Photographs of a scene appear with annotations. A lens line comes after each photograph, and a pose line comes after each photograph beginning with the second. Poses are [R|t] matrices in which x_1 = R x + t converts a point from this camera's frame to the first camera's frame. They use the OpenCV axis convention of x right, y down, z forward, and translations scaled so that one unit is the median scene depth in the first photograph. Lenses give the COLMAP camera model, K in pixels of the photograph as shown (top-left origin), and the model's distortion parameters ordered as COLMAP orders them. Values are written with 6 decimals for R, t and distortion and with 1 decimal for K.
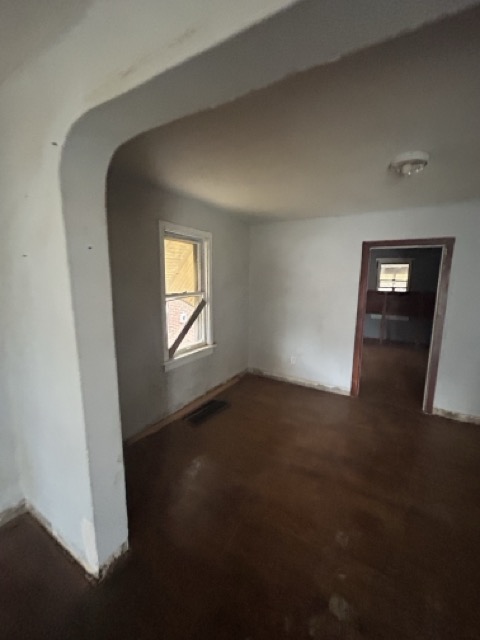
lens RADIAL K [[261.2, 0, 241.5], [0, 261.2, 319.2], [0, 0, 1]] dist [-0.002243, 0.000562]
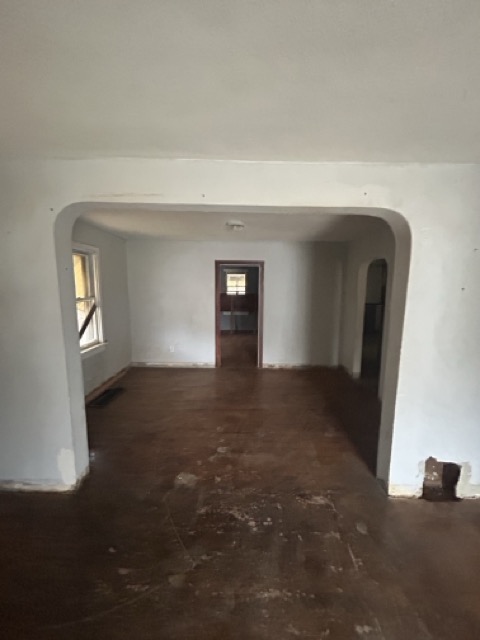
lens RADIAL K [[261.2, 0, 241.8], [0, 261.2, 318.0], [0, 0, 1]] dist [-0.002243, 0.000562]
pose [[0.859400, -0.068340, 0.506716, -0.173286], [0.081466, 0.996669, -0.003749, 0.045652], [-0.504772, 0.044502, 0.862105, -0.332587]]
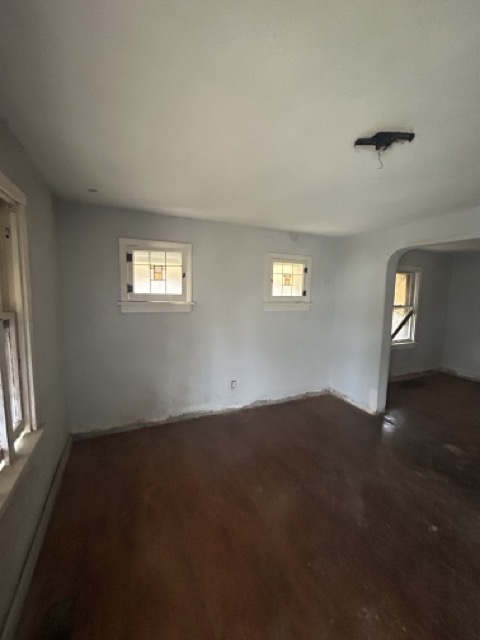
lens RADIAL K [[261.2, 0, 241.1], [0, 261.2, 318.8], [0, 0, 1]] dist [-0.002243, 0.000562]
pose [[0.826276, 0.066927, -0.559275, -0.112892], [-0.101395, 0.994369, -0.030807, 0.117861], [0.554064, 0.082163, 0.828409, -0.782096]]
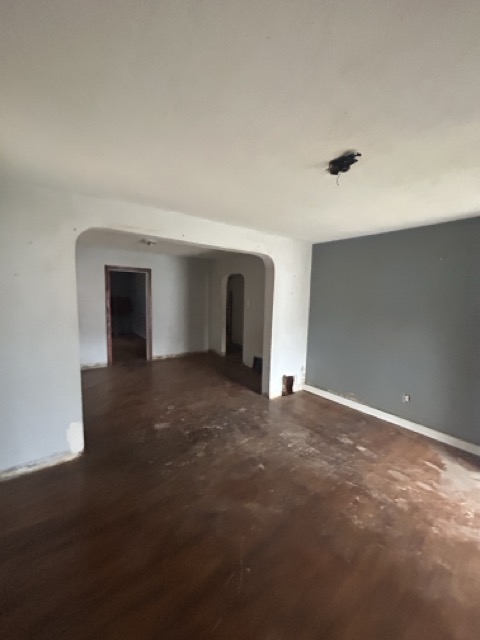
lens RADIAL K [[261.2, 0, 242.6], [0, 261.2, 318.2], [0, 0, 1]] dist [-0.002243, 0.000562]
pose [[0.369675, -0.095206, 0.924271, -0.713794], [0.125439, 0.990744, 0.051882, 0.043374], [-0.920655, 0.096760, 0.378196, -0.332806]]
